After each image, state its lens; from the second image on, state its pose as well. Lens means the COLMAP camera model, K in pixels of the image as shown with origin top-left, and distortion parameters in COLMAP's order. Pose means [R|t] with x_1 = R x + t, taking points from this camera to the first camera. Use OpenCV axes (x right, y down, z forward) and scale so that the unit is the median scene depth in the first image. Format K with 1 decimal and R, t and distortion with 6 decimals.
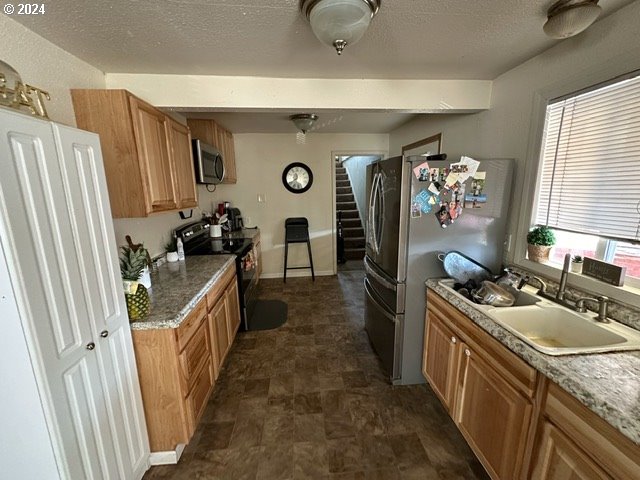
lens RADIAL K [[256.0, 0, 319.4], [0, 256.0, 239.0], [0, 0, 1]] dist [-0.000323, 0.000011]
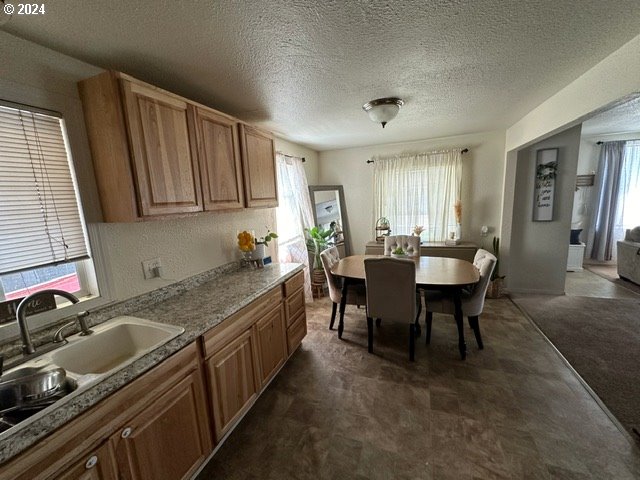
lens RADIAL K [[256.0, 0, 320.7], [0, 256.0, 239.0], [0, 0, 1]] dist [-0.000323, 0.000011]
pose [[-0.896928, -0.012220, 0.442009, -0.201391], [0.148905, 0.932886, 0.327950, -0.196689], [-0.416351, 0.359964, -0.834912, 0.986830]]
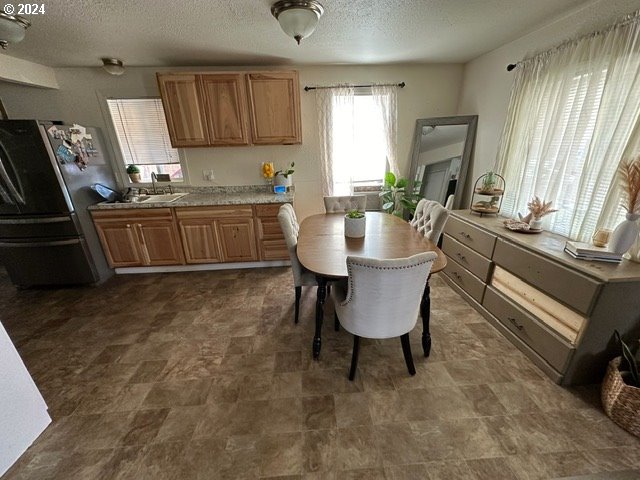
lens RADIAL K [[256.0, 0, 321.1], [0, 256.0, 239.9], [0, 0, 1]] dist [-0.000323, 0.000011]
pose [[0.024523, -0.338344, 0.940703, -1.162937], [0.221211, 0.919496, 0.324949, 0.169558], [-0.974917, 0.200125, 0.097394, -0.522669]]
